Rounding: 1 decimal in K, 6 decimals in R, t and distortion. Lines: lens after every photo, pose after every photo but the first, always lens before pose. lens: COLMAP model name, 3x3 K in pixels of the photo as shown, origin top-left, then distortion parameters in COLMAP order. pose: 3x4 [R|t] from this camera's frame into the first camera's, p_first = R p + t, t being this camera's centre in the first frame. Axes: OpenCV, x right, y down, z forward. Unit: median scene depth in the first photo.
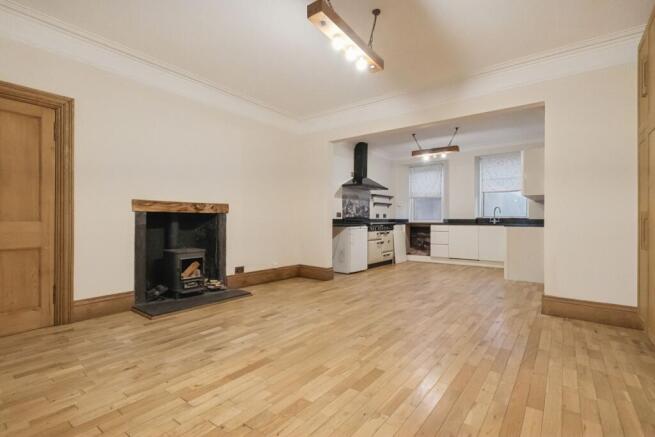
lens RADIAL K [[313.4, 0, 325.0], [0, 313.4, 217.2], [0, 0, 1]] dist [0.001344, 0.000518]
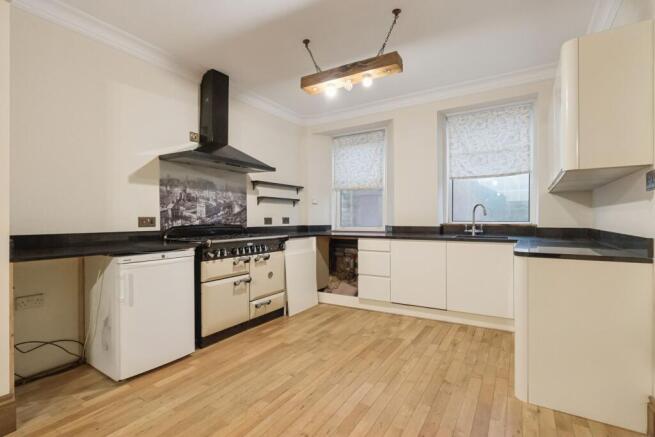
lens RADIAL K [[313.4, 0, 325.0], [0, 313.4, 217.2], [0, 0, 1]] dist [0.001344, 0.000518]
pose [[0.994344, -0.007109, 0.105965, 0.248168], [0.006953, 0.999974, 0.001844, -0.013529], [-0.105975, -0.001097, 0.994368, 0.528074]]
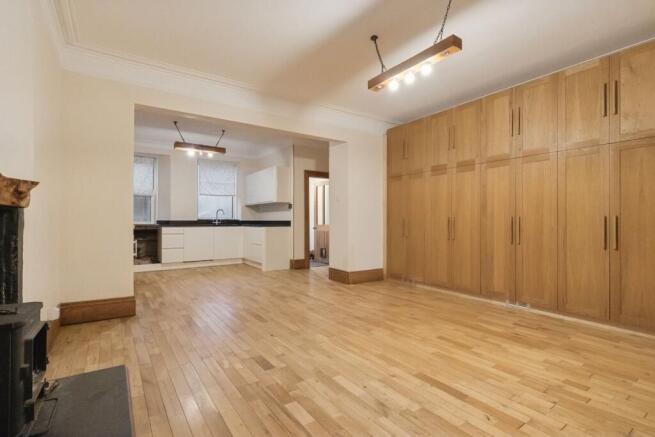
lens RADIAL K [[313.4, 0, 325.0], [0, 313.4, 217.2], [0, 0, 1]] dist [0.001344, 0.000518]
pose [[0.316548, 0.009525, 0.948529, -0.380515], [-0.007225, 0.999945, -0.007631, 0.000085], [-0.948549, -0.004437, 0.316599, 0.322370]]
